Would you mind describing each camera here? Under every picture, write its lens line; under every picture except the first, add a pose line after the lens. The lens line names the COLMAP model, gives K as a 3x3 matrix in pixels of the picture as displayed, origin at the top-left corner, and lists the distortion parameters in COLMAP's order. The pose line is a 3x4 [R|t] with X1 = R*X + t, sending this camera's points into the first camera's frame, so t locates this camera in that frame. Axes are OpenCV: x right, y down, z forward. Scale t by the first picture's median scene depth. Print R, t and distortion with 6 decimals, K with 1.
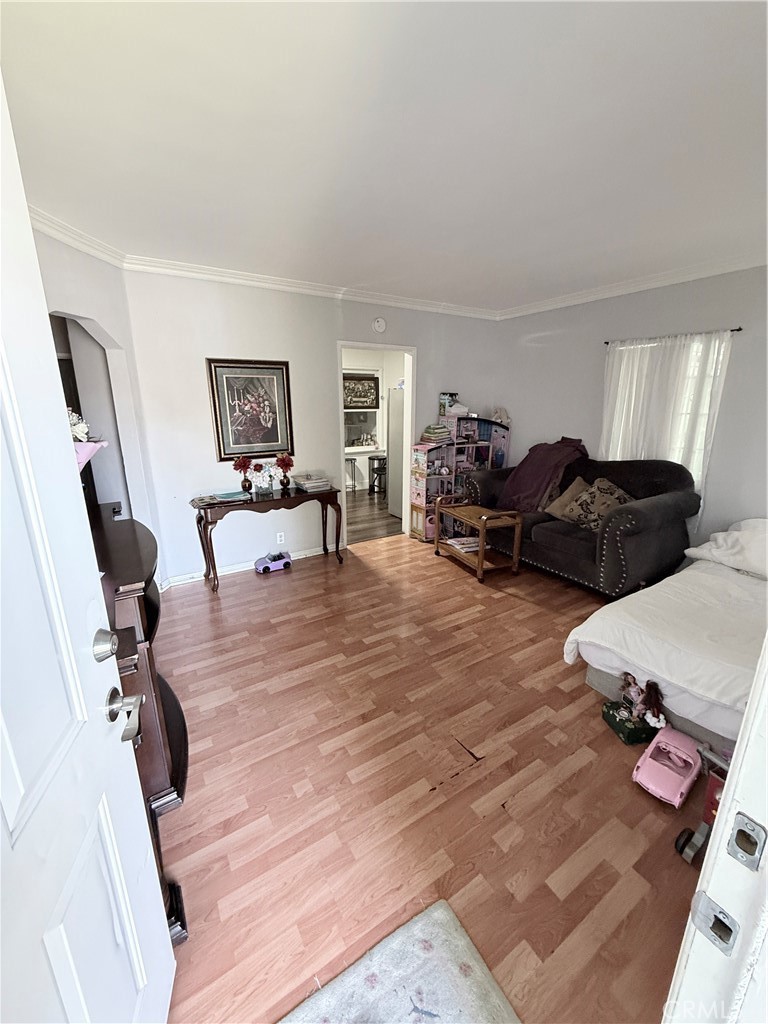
lens RADIAL K [[410.7, 0, 384.5], [0, 410.7, 509.0], [0, 0, 1]] dist [0.000971, -0.000007]
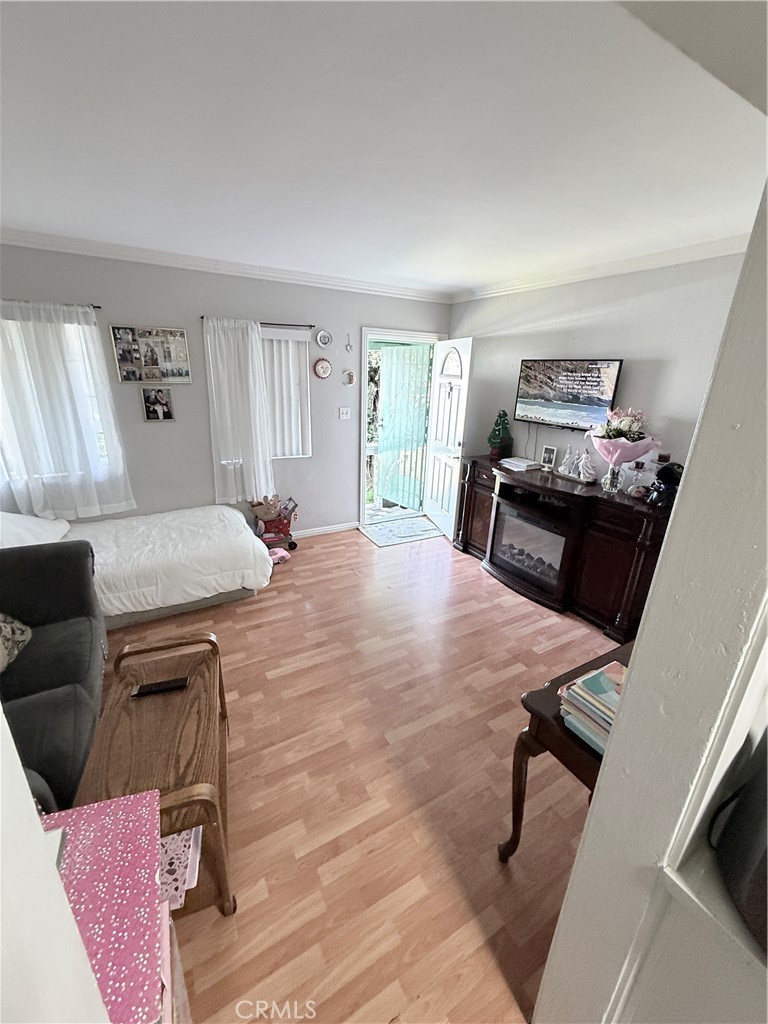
lens RADIAL K [[410.7, 0, 388.2], [0, 410.7, 508.8], [0, 0, 1]] dist [0.000971, -0.000007]
pose [[-0.998371, -0.052911, 0.021341, 0.014601], [-0.031904, 0.827863, 0.560022, -0.482616], [-0.047299, 0.558429, -0.828203, 1.527181]]
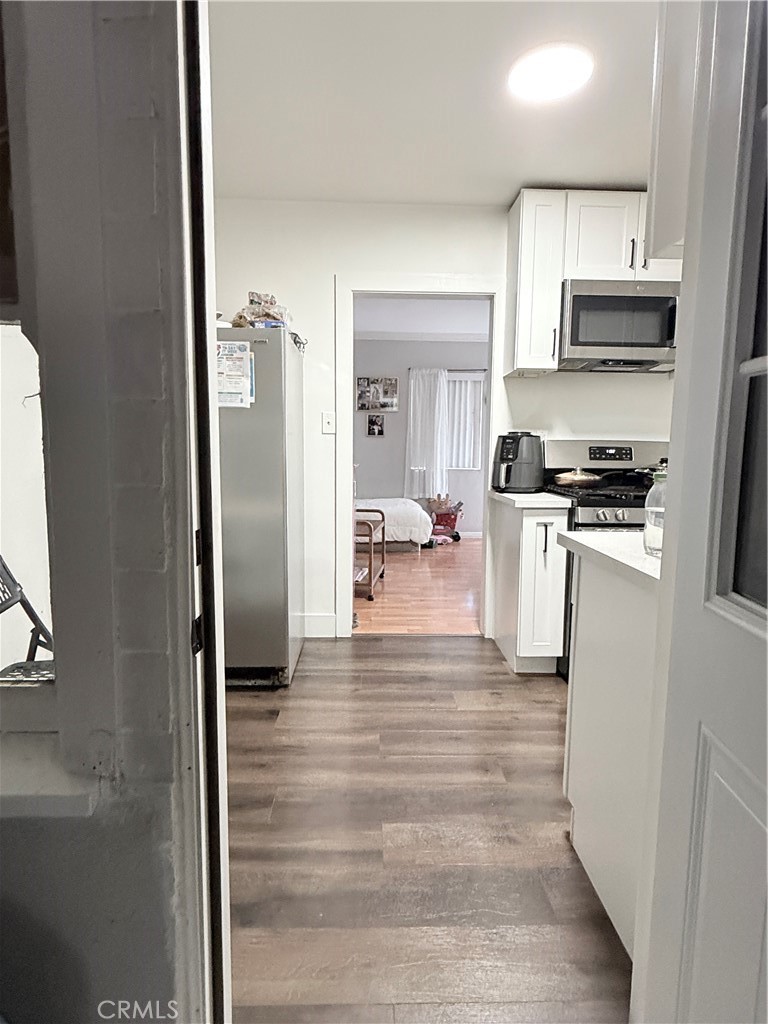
lens RADIAL K [[570.5, 0, 380.2], [0, 570.5, 511.7], [0, 0, 1]] dist [-0.015589, -0.000677]
pose [[-0.860435, -0.071327, 0.504544, -0.585540], [0.117289, 0.935845, 0.332321, -0.515877], [-0.495878, 0.345118, -0.796868, 2.522086]]
